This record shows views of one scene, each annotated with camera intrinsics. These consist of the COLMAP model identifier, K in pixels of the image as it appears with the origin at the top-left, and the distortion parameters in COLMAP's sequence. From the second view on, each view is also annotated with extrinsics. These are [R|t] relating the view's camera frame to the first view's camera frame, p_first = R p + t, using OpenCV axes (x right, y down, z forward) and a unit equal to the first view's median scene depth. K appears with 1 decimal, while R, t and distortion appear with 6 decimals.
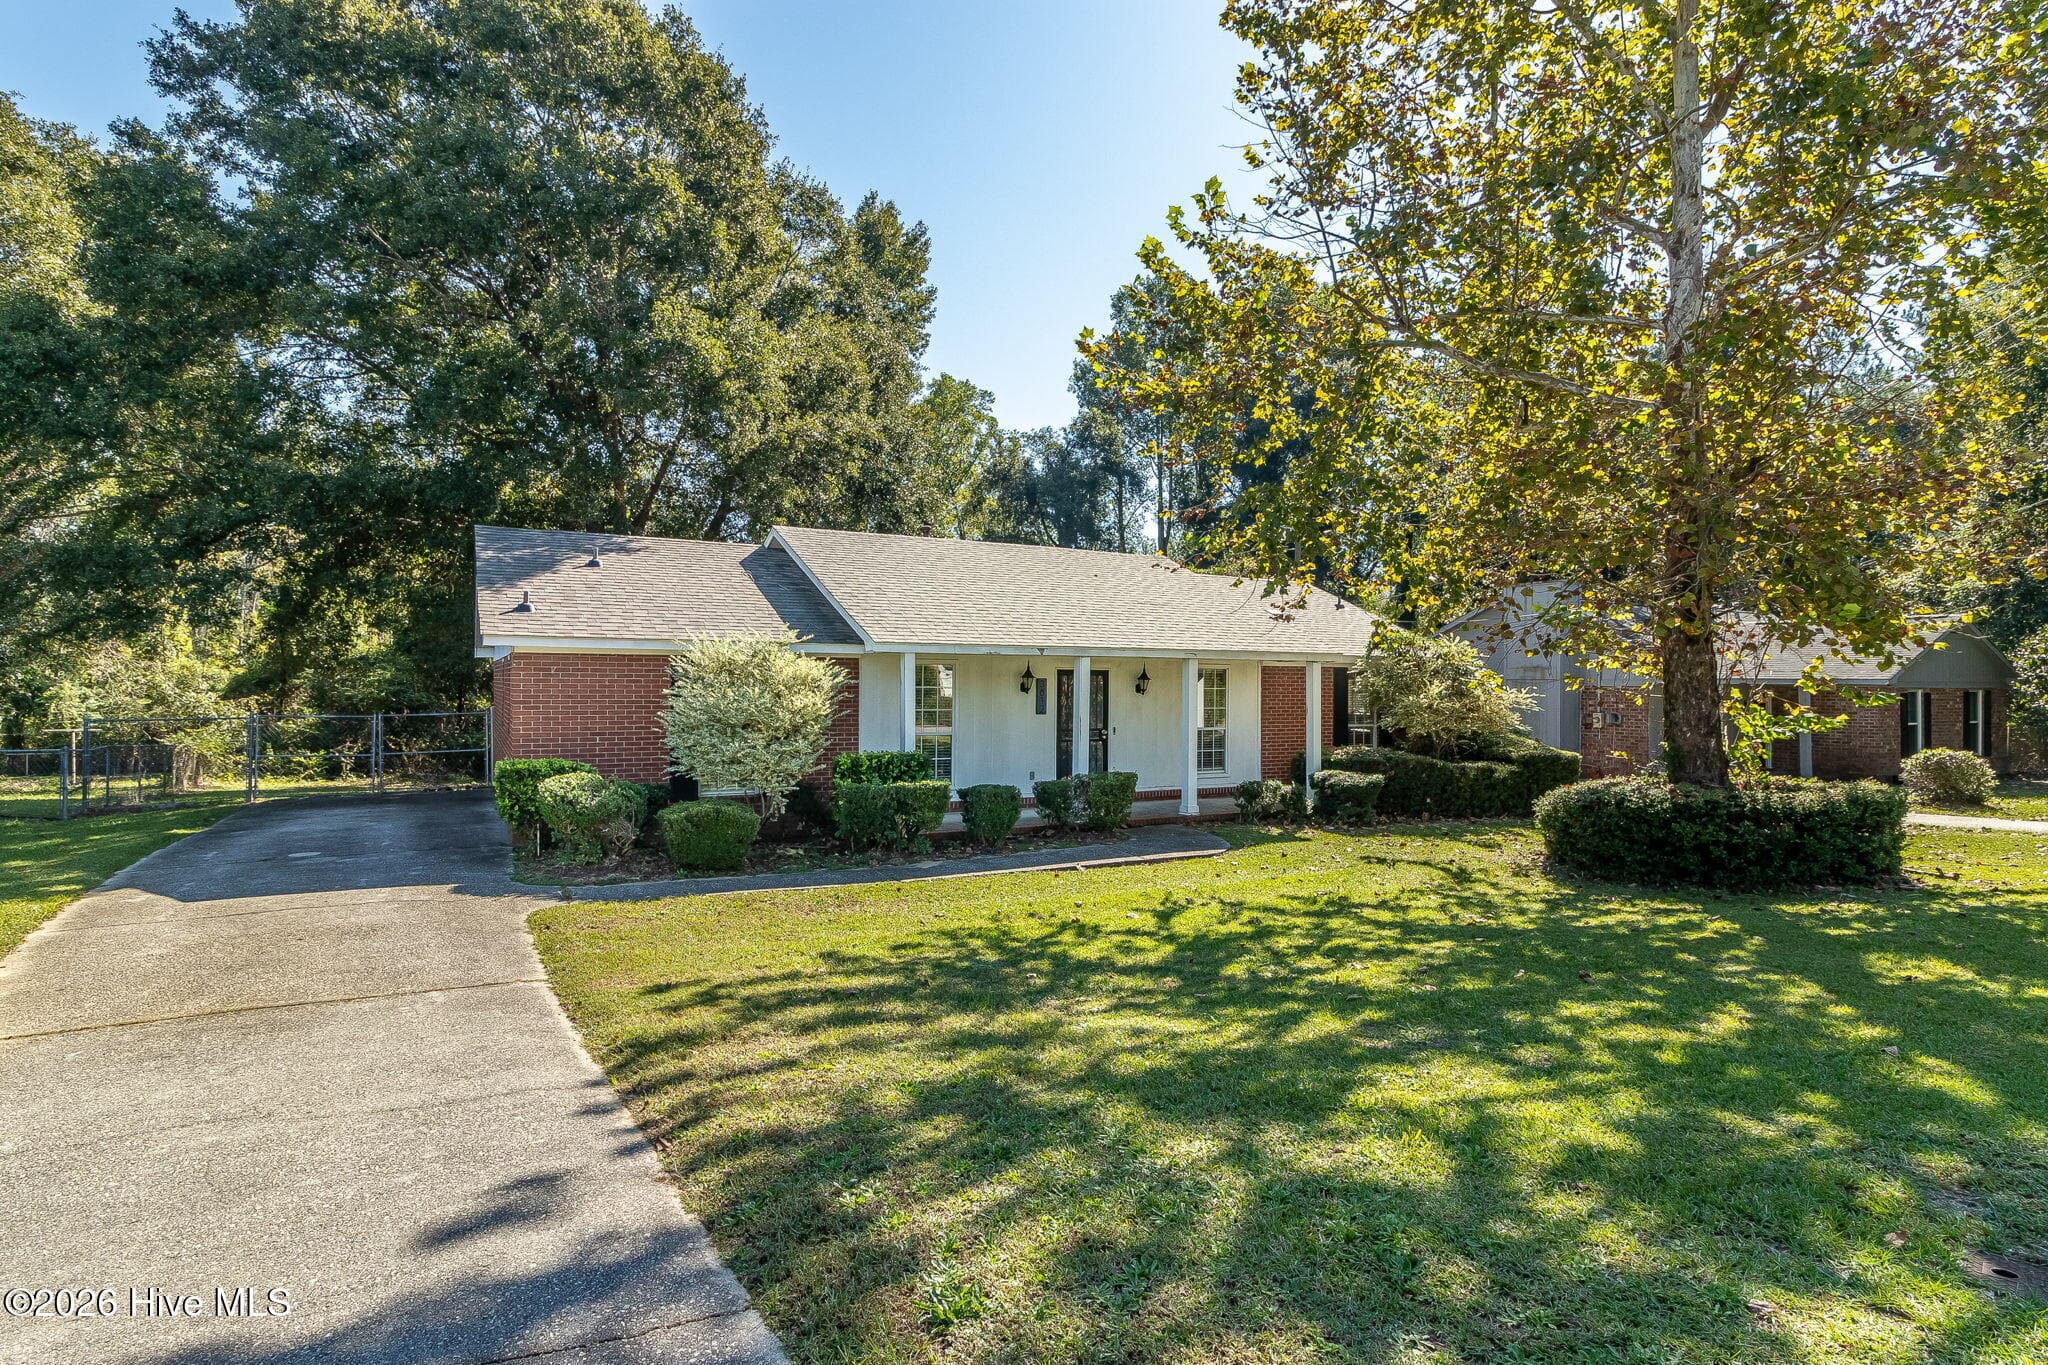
lens RADIAL K [[837.2, 0, 1024.0], [0, 837.2, 682.5], [0, 0, 1]] dist [0.000359, -0.000100]
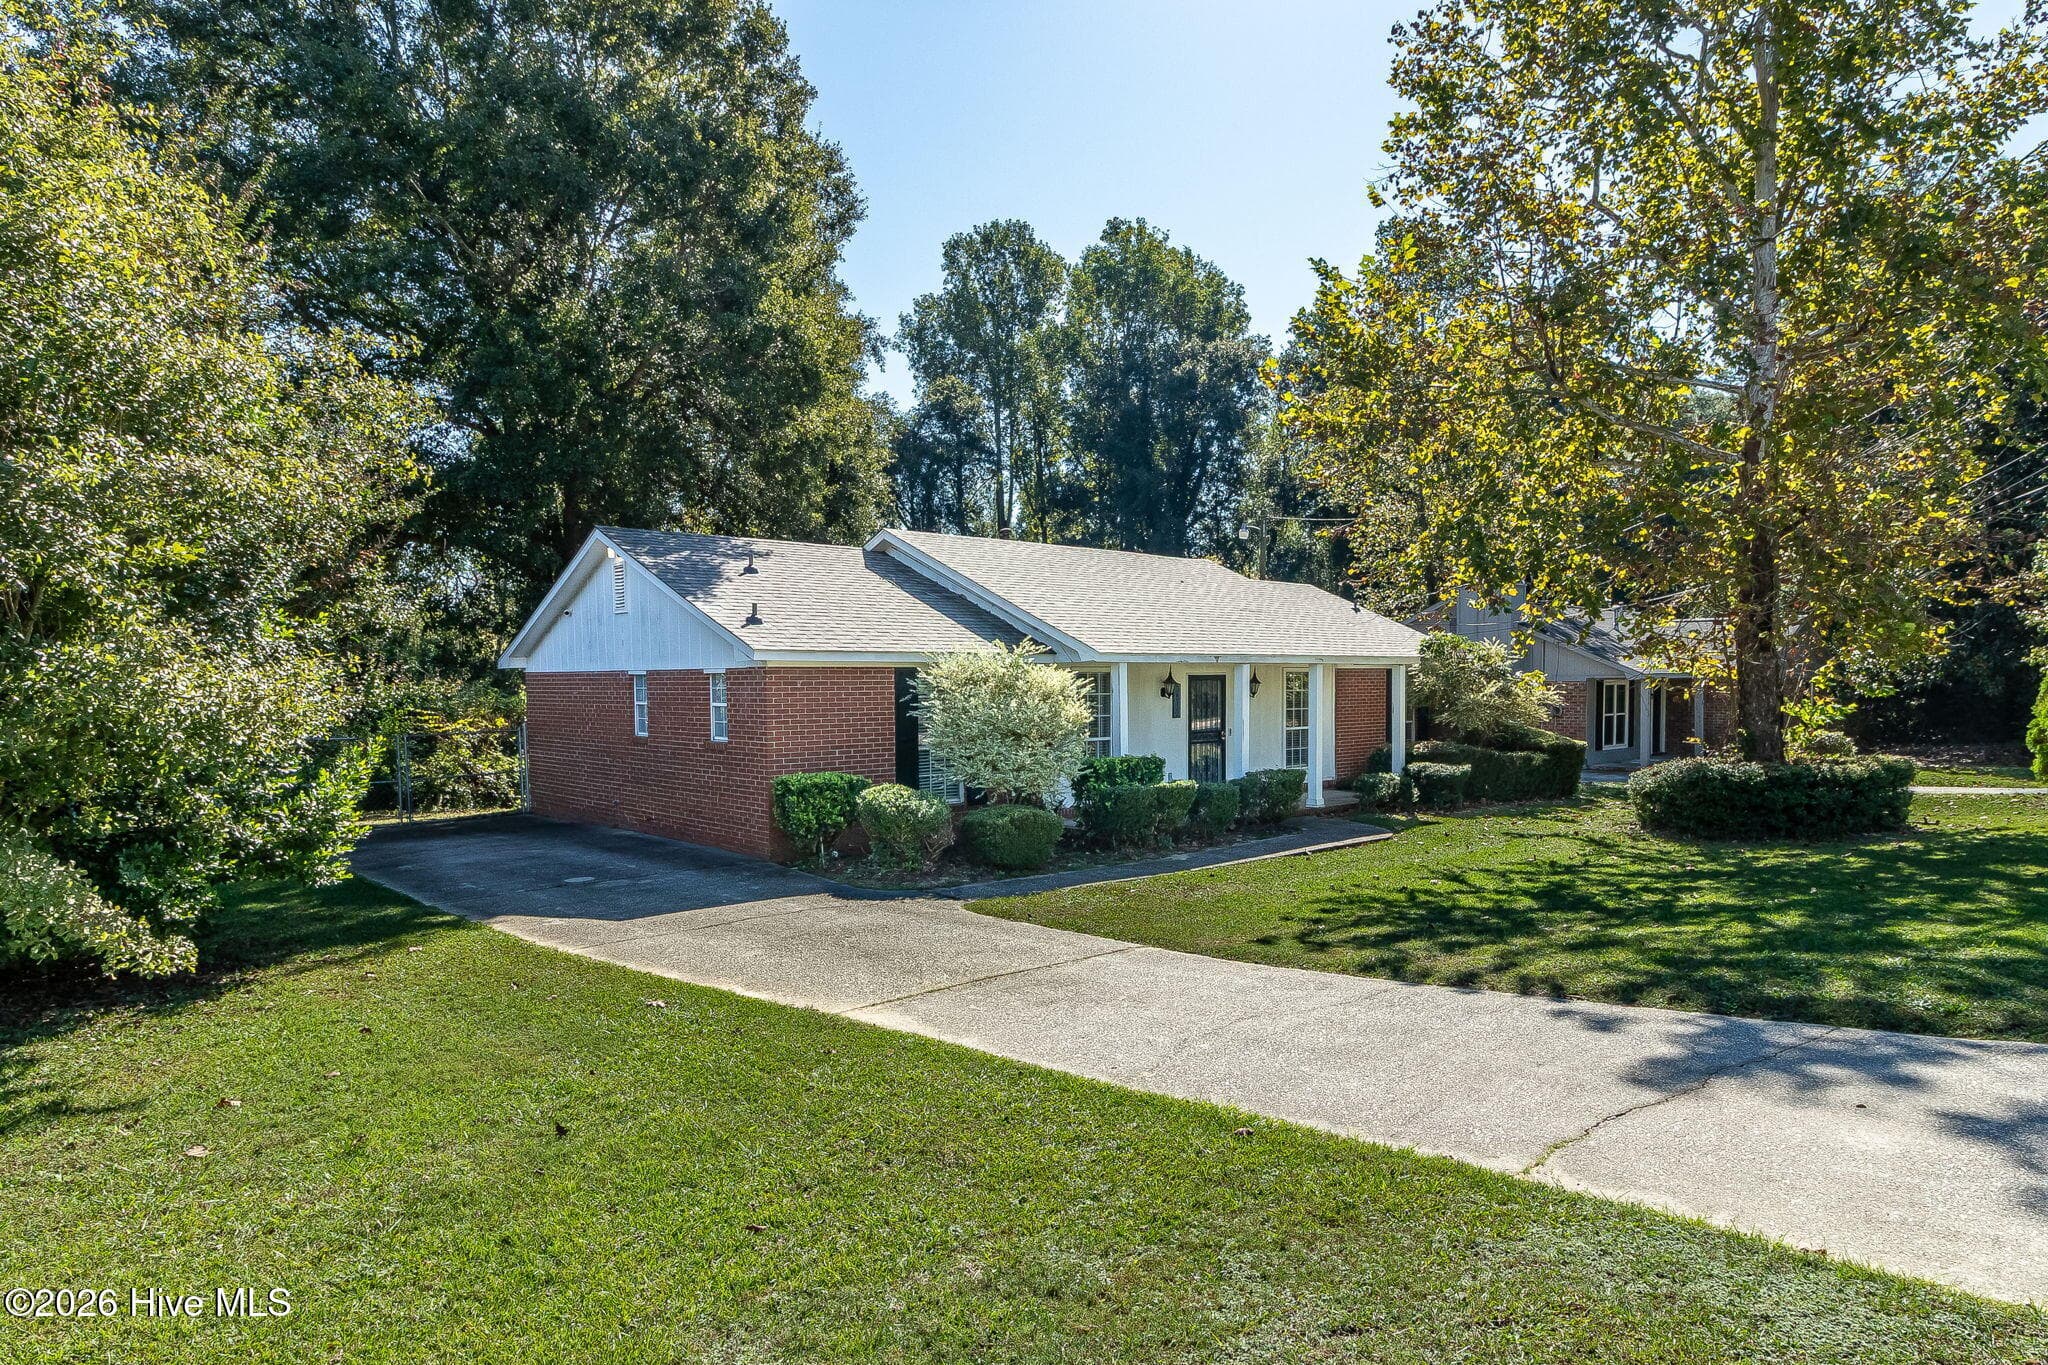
lens RADIAL K [[957.6, 0, 993.2], [0, 957.6, 722.8], [0, 0, 1]] dist [0.003659, 0.000361]
pose [[0.977795, -0.023144, 0.208282, -0.534762], [0.014025, 0.998882, 0.045149, -0.015994], [-0.209095, -0.041225, 0.977026, -0.145574]]
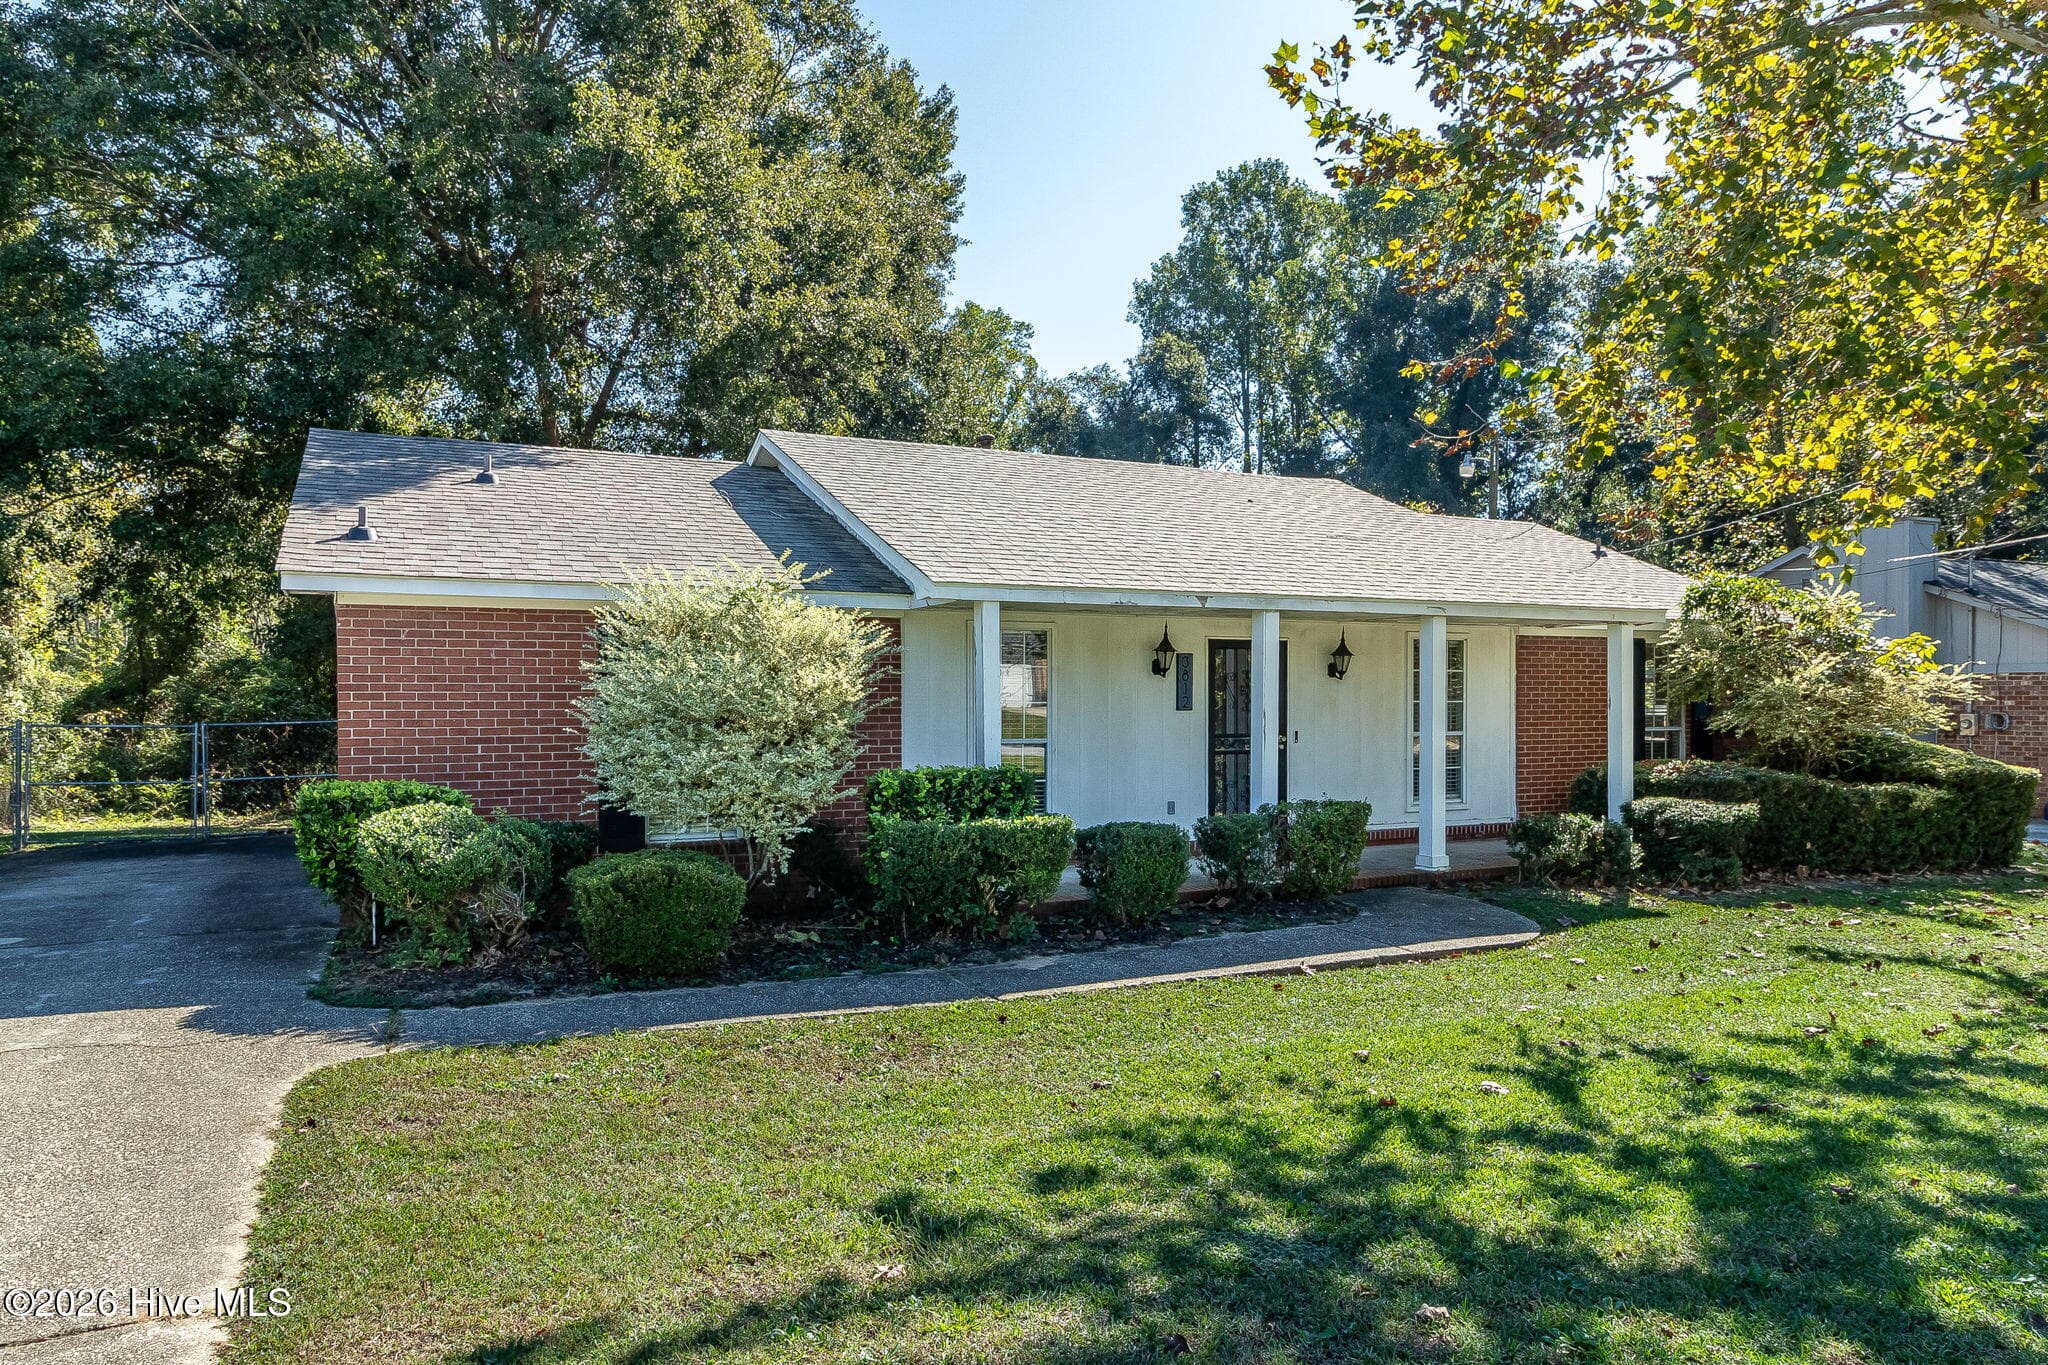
lens RADIAL K [[1023.4, 0, 1011.7], [0, 1023.4, 710.6], [0, 0, 1]] dist [0.001764, 0.000027]
pose [[0.998692, -0.007999, -0.050503, -0.082700], [0.008678, 0.999875, 0.013236, 0.031622], [0.050391, -0.013657, 0.998636, 0.265080]]
